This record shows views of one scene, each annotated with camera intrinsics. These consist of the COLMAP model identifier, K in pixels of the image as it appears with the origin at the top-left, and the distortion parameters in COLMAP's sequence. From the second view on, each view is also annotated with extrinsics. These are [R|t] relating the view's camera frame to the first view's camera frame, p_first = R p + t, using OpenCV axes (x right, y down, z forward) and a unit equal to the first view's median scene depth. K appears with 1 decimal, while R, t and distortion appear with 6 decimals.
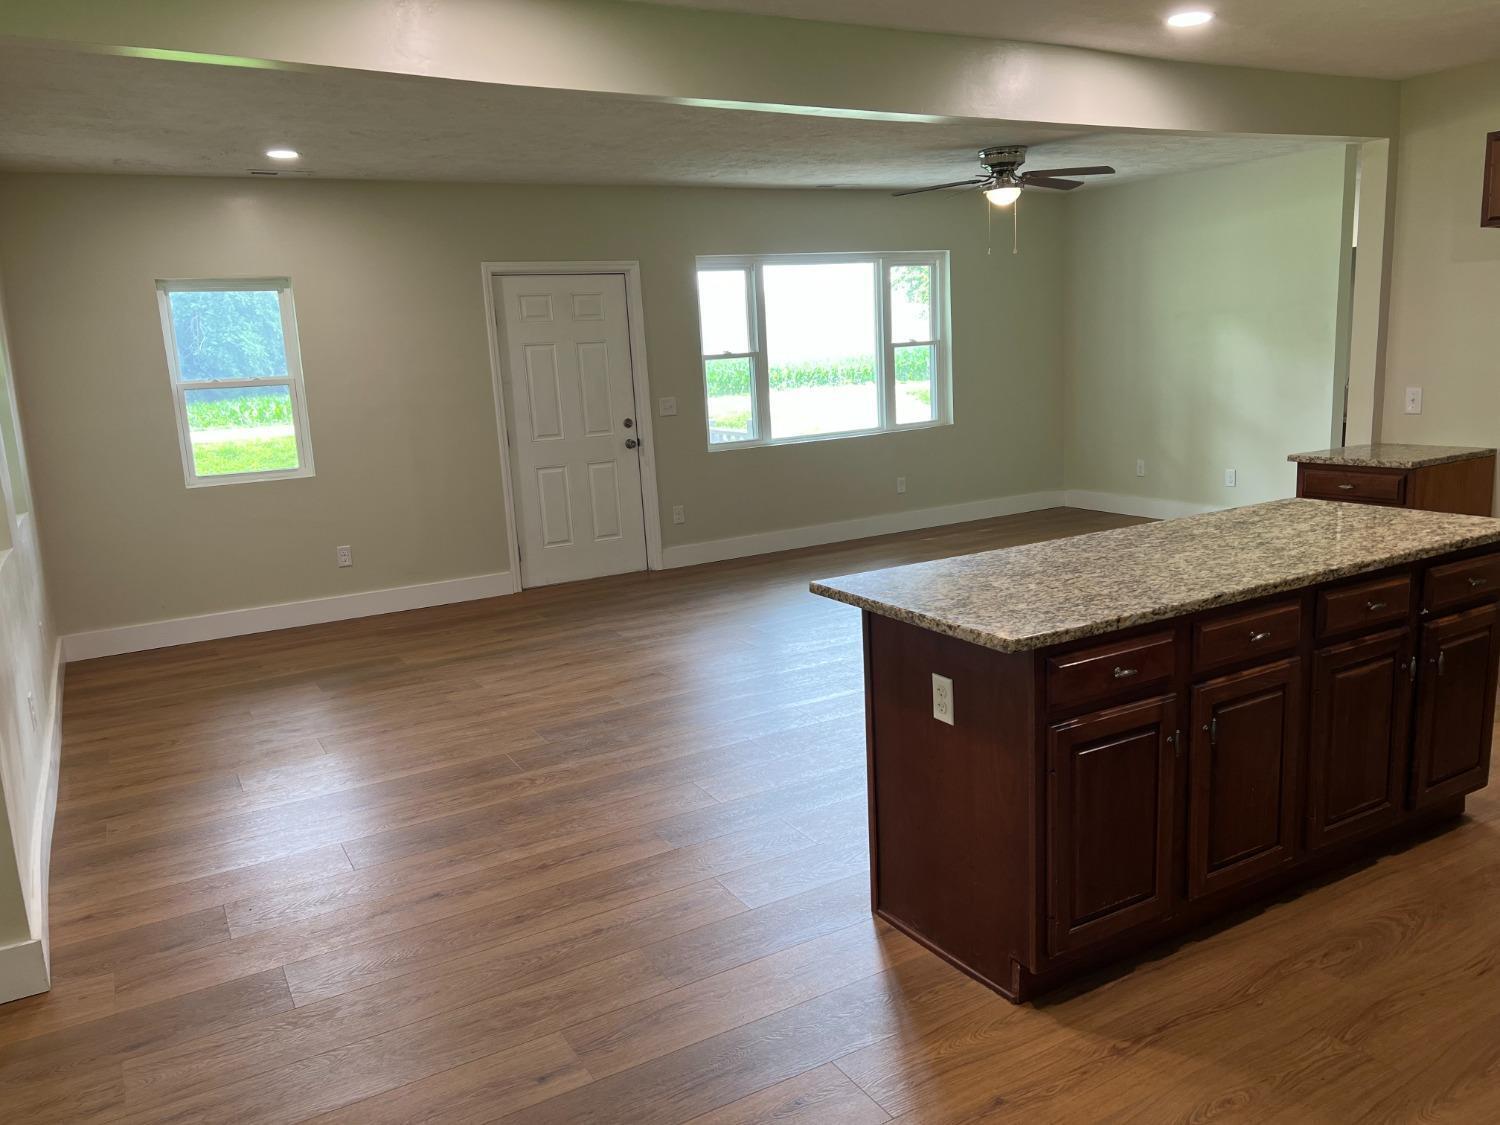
lens RADIAL K [[1125.4, 0, 750.0], [0, 1125.4, 562.5], [0, 0, 1]] dist [0.068091, -0.109756]
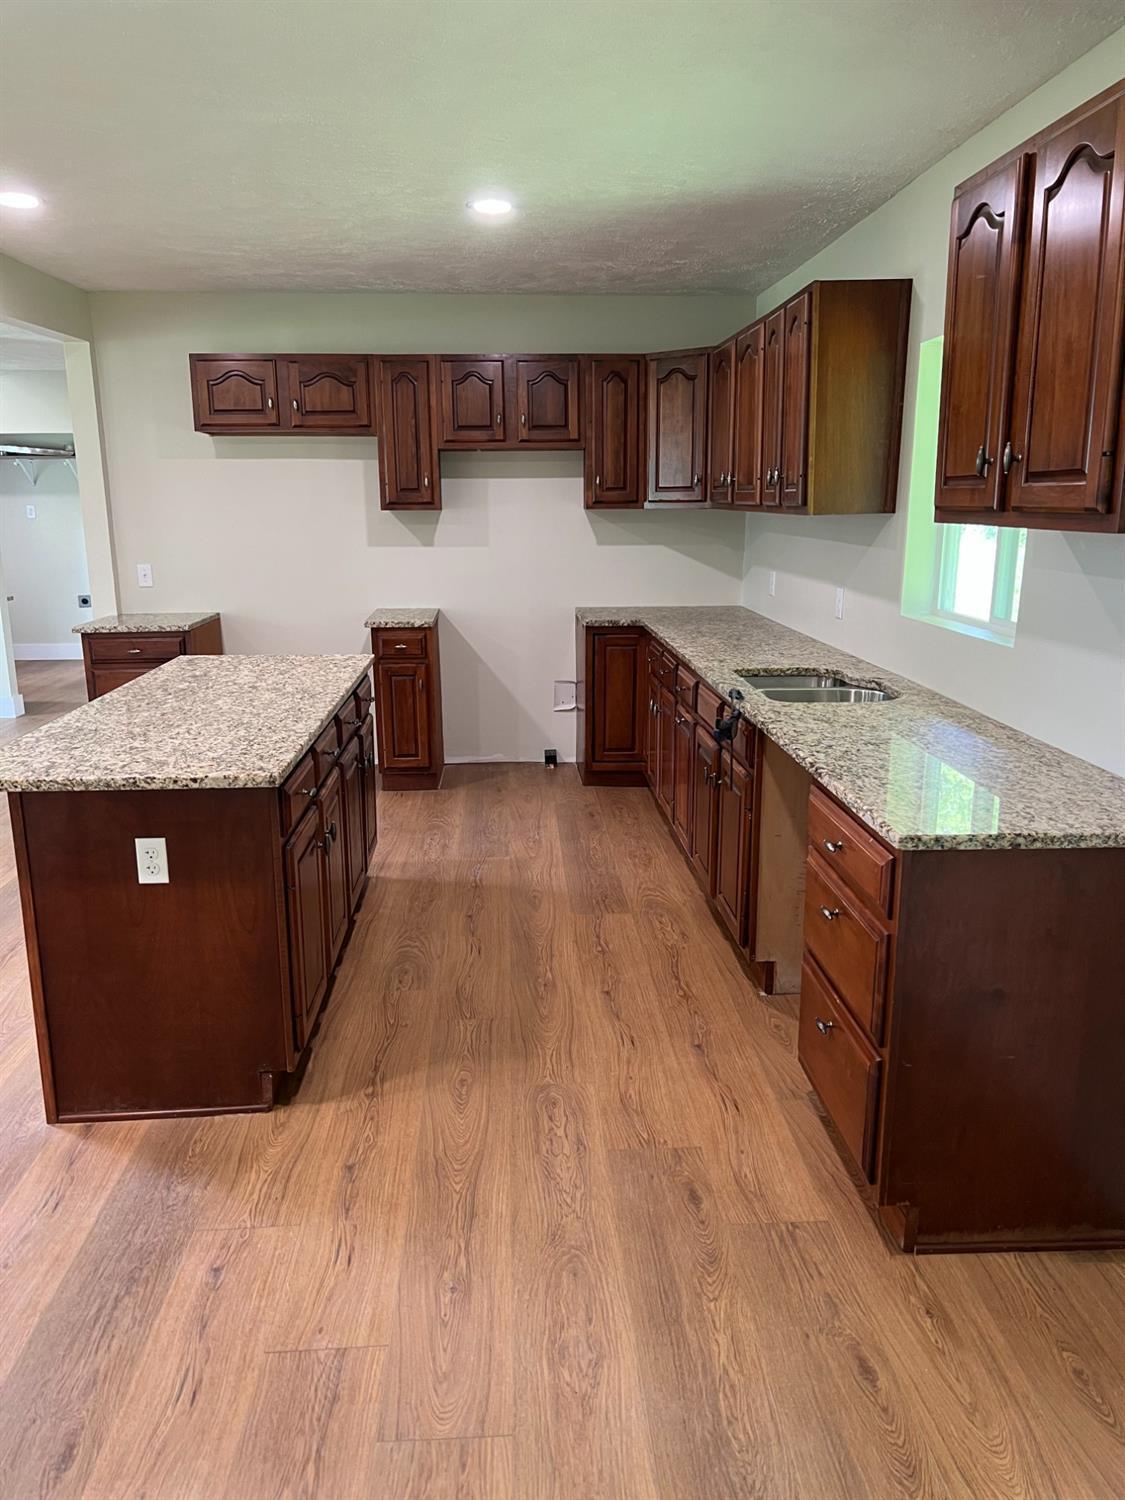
lens RADIAL K [[1125.4, 0, 560.7], [0, 1125.4, 757.0], [0, 0, 1]] dist [0.068091, -0.109756]
pose [[0.453925, -0.159374, 0.876671, -0.219079], [0.158361, 0.982640, 0.096643, -0.004044], [-0.876855, 0.094962, 0.471283, 0.081025]]
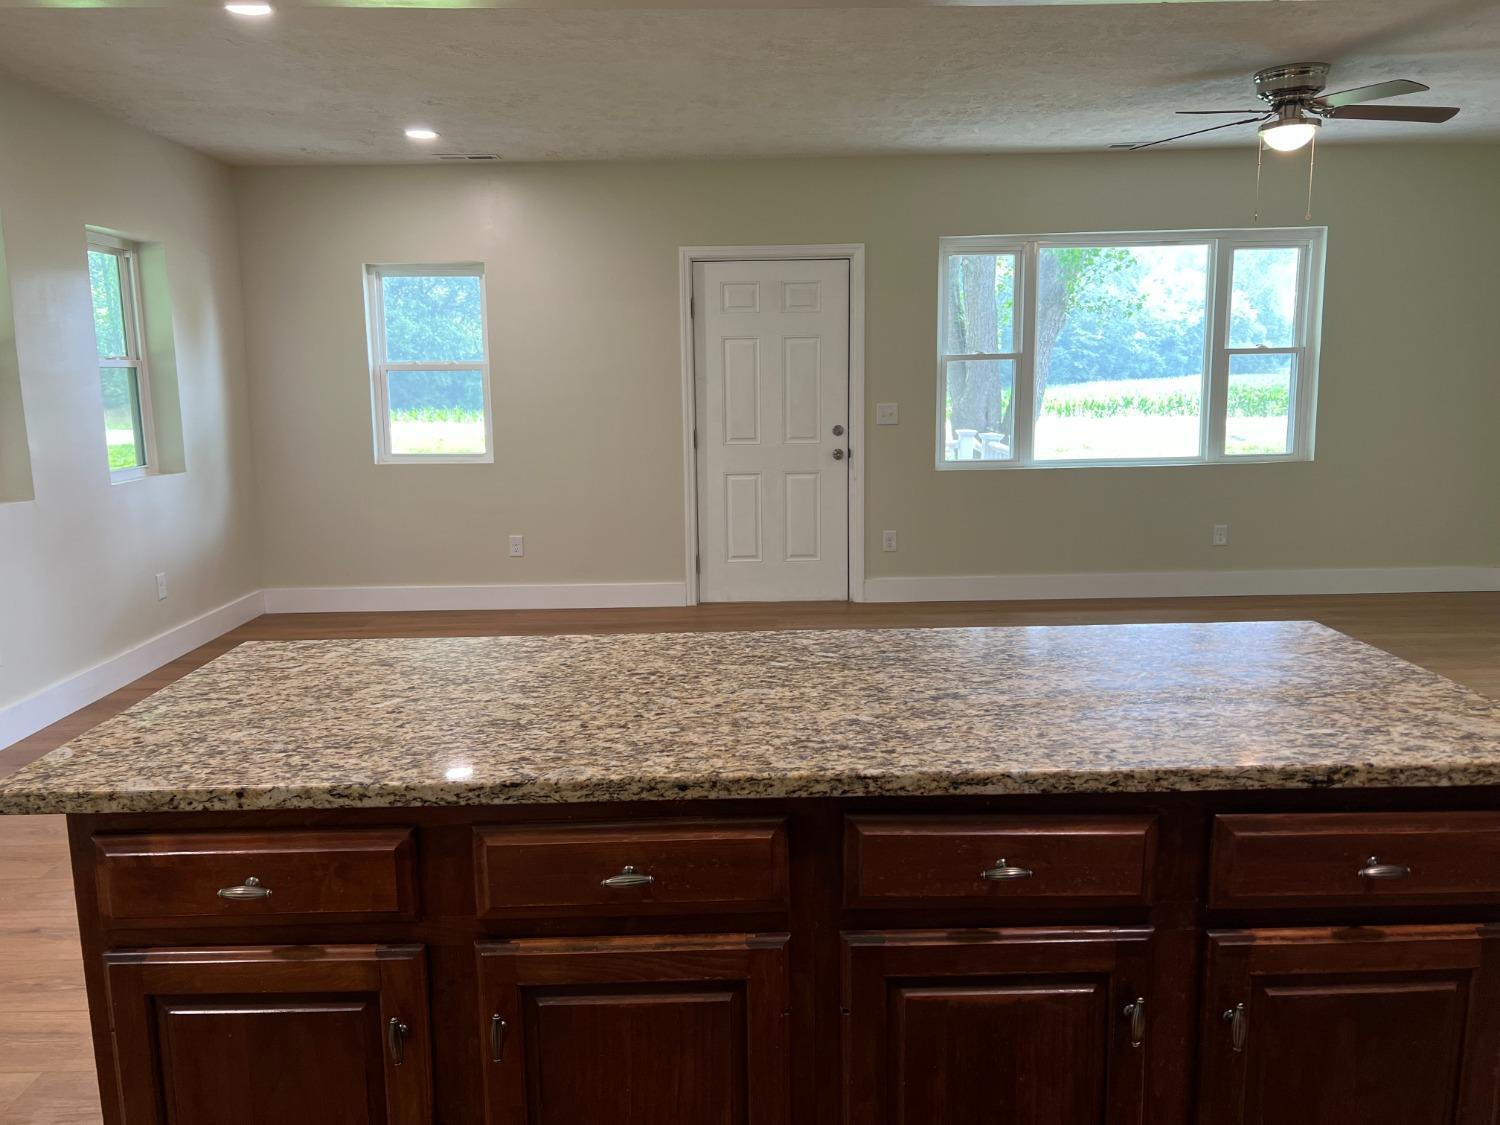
lens RADIAL K [[1125.4, 0, 750.0], [0, 1125.4, 562.5], [0, 0, 1]] dist [0.068091, -0.109756]
pose [[0.871632, 0.116229, -0.476180, 0.302236], [-0.120274, 0.992495, 0.022097, -0.039004], [0.475175, 0.038011, 0.879070, 0.240642]]
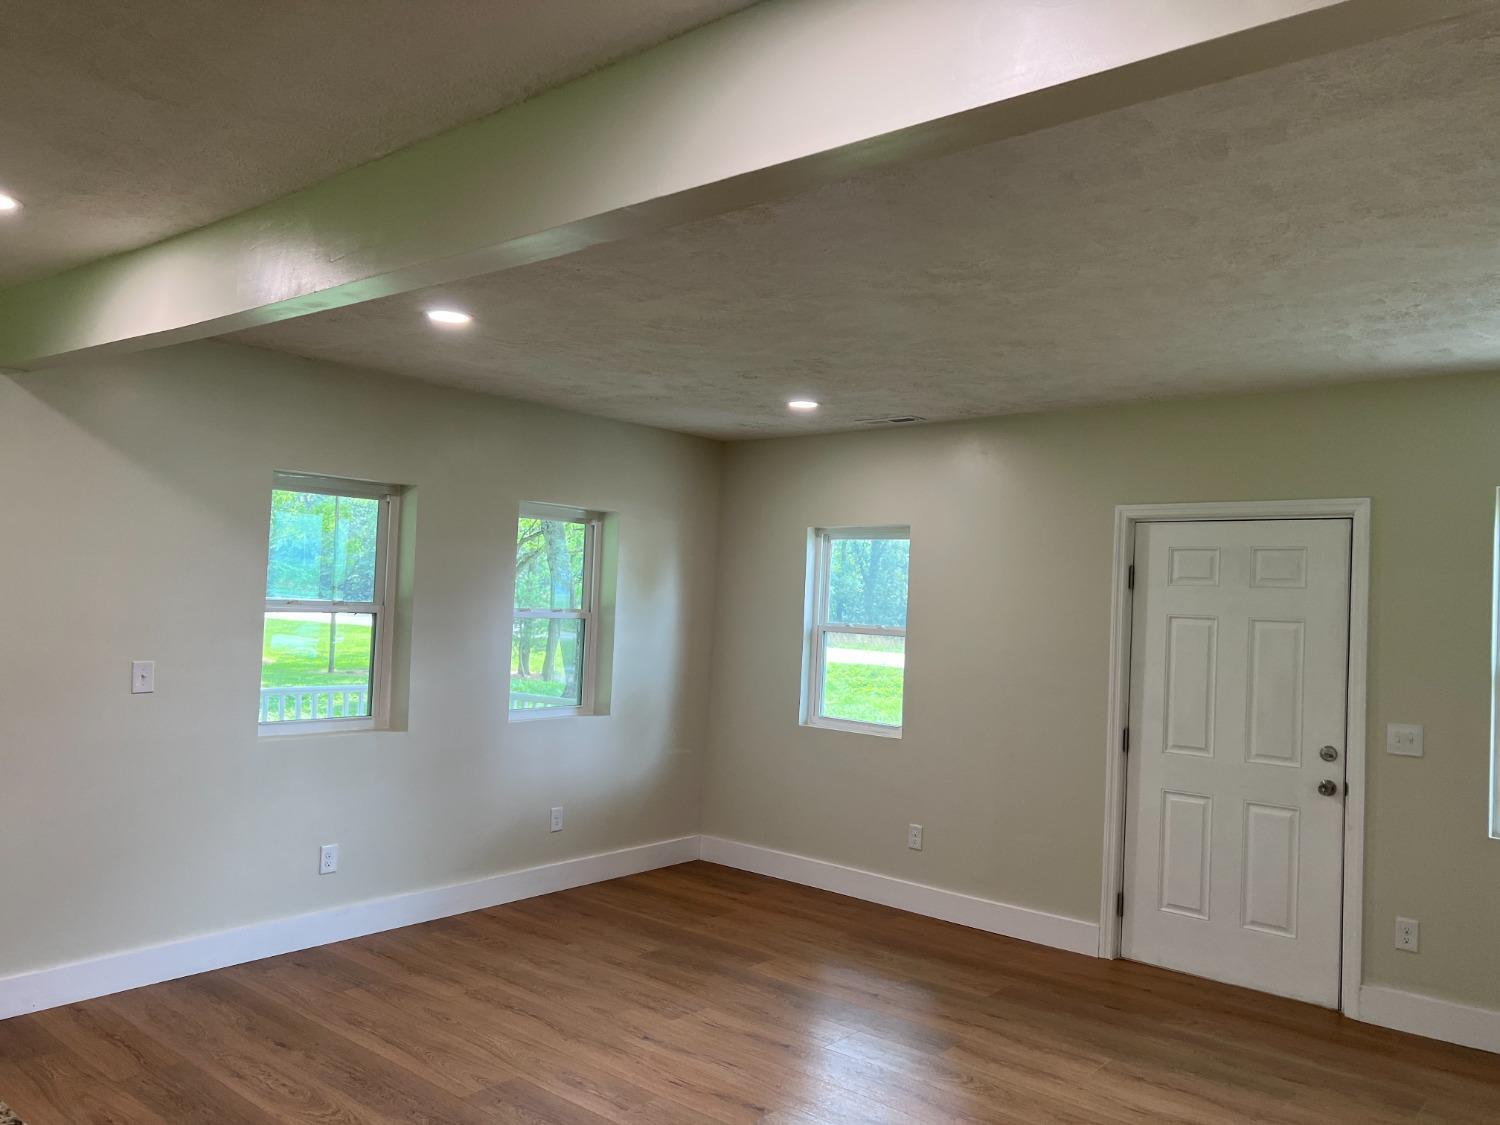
lens RADIAL K [[1114.2, 0, 746.4], [0, 1114.2, 551.6], [0, 0, 1]] dist [0.041247, -0.040868]
pose [[0.333953, 0.018769, -0.942403, 0.417719], [-0.232081, 0.970660, -0.062909, -0.138483], [0.913572, 0.239723, 0.328511, 0.567864]]
